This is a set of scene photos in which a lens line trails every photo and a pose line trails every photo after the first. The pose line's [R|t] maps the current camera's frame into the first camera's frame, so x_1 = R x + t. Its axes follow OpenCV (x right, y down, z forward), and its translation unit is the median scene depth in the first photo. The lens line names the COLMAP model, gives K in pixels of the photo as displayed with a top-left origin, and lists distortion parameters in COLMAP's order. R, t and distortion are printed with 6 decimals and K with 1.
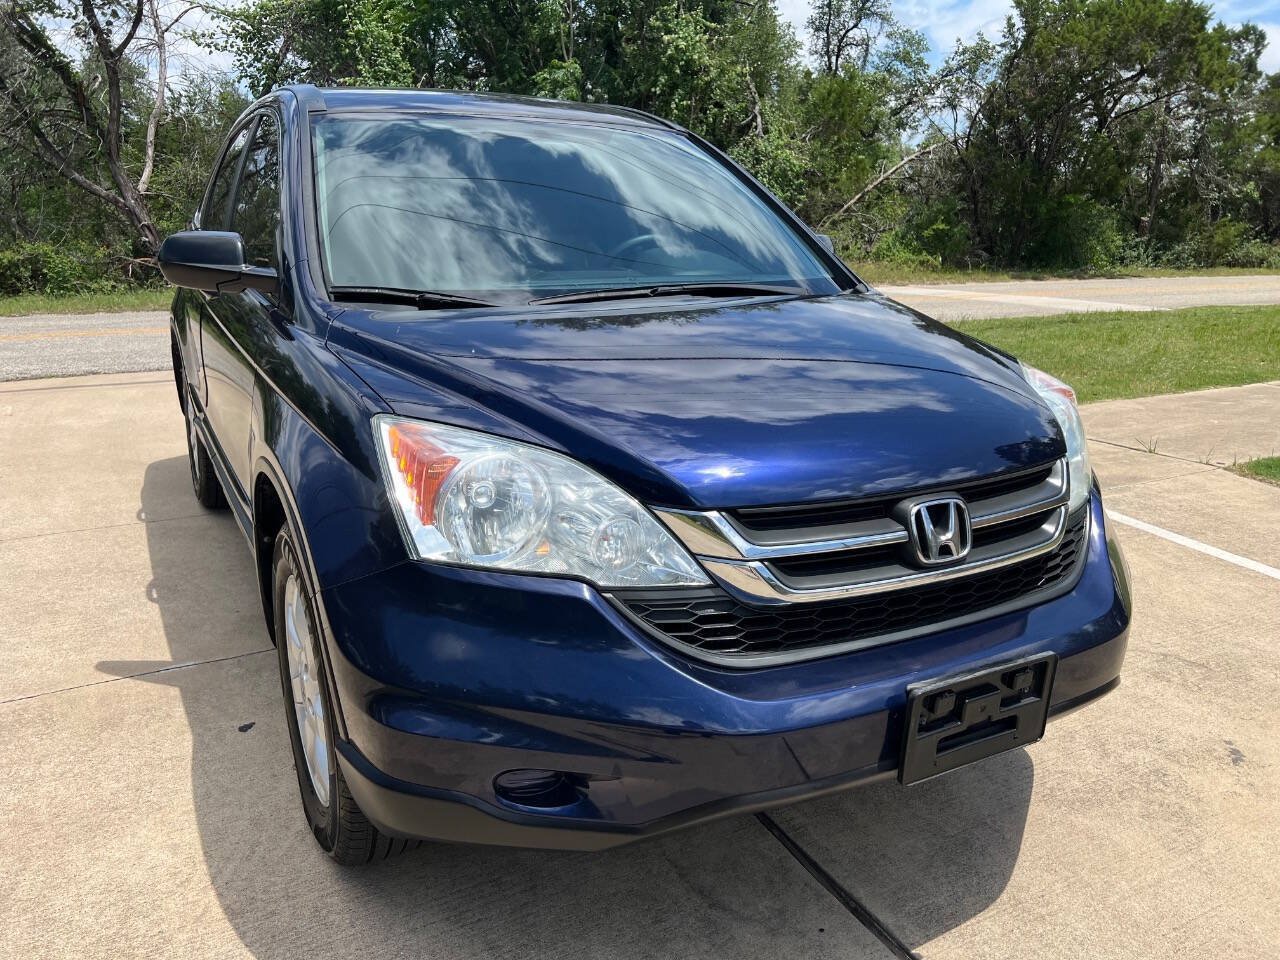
lens RADIAL K [[963.8, 0, 640.5], [0, 963.8, 484.0], [0, 0, 1]] dist [0.047619, -0.050788]
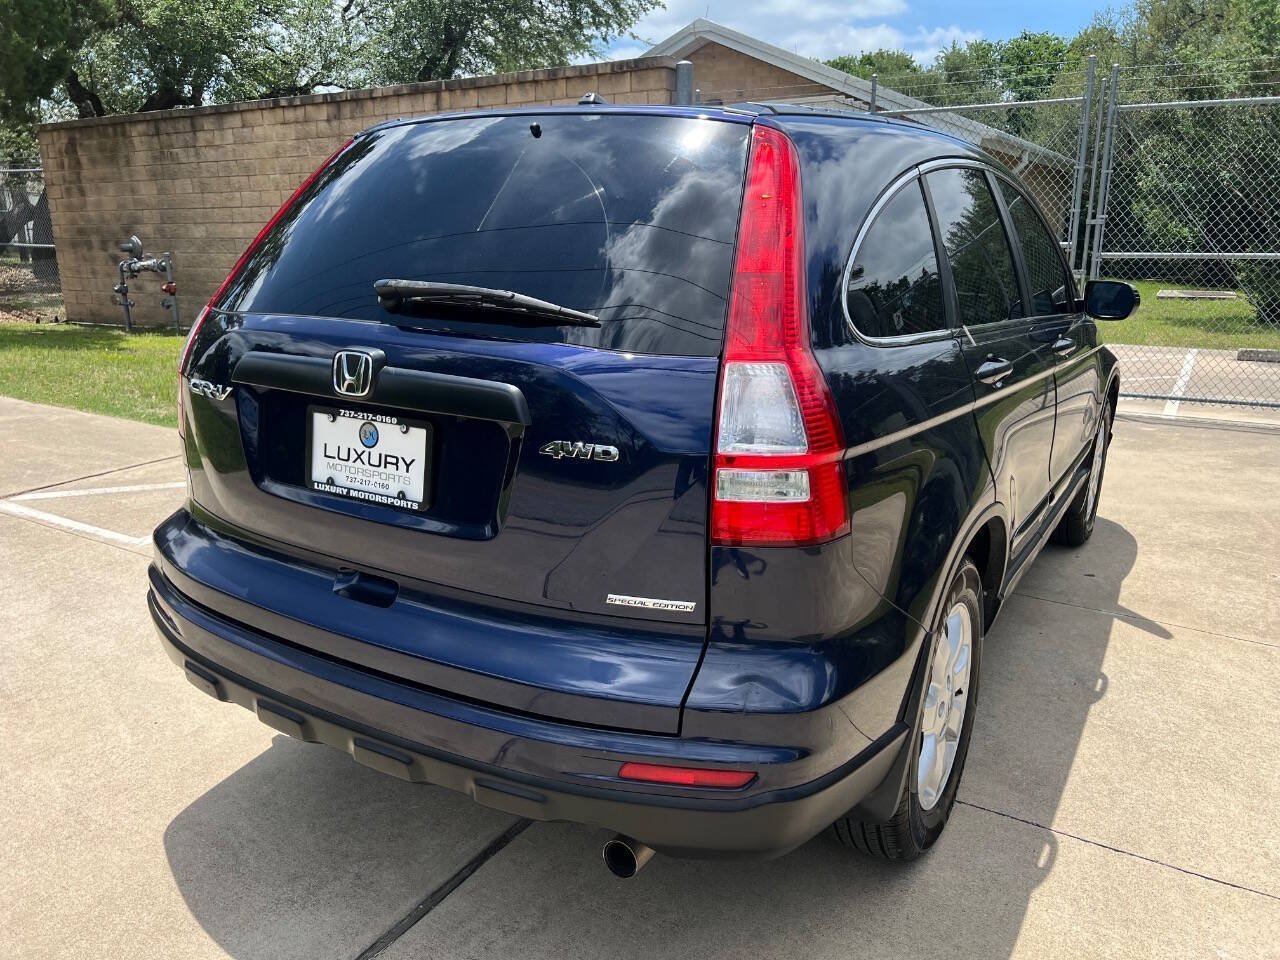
lens RADIAL K [[963.8, 0, 647.1], [0, 963.8, 467.6], [0, 0, 1]] dist [0.047619, -0.050788]
pose [[-0.511524, -0.235541, 0.826356, -0.151487], [0.213765, 0.896579, 0.387880, -0.079805], [-0.832255, 0.375056, -0.408271, 0.252302]]
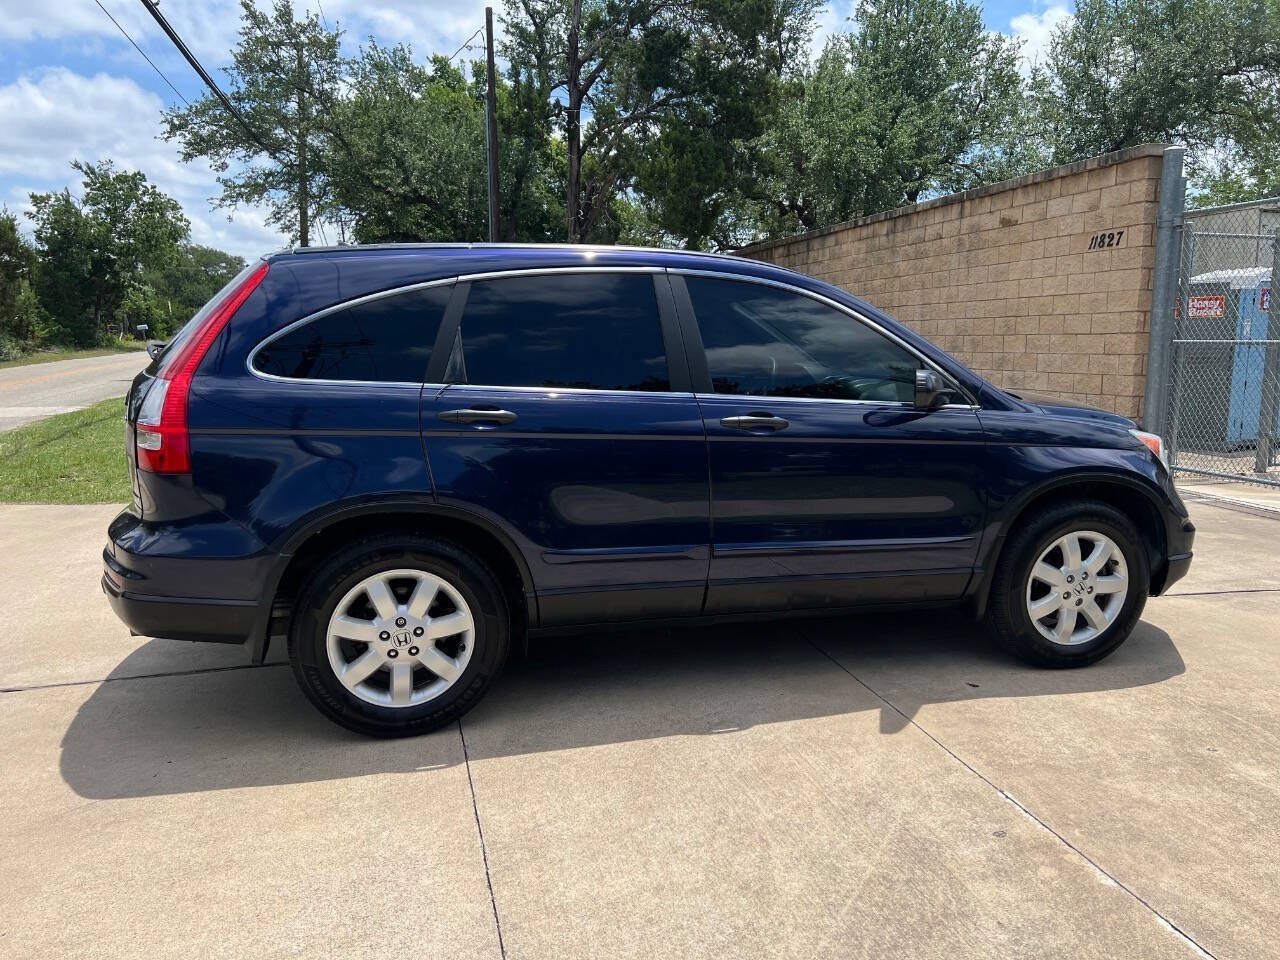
lens RADIAL K [[963.8, 0, 650.9], [0, 963.8, 477.2], [0, 0, 1]] dist [0.047619, -0.050788]
pose [[0.229295, -0.175626, 0.957381, -0.217586], [0.265931, 0.957469, 0.111951, -0.041242], [-0.936325, 0.228927, 0.266247, 0.113220]]
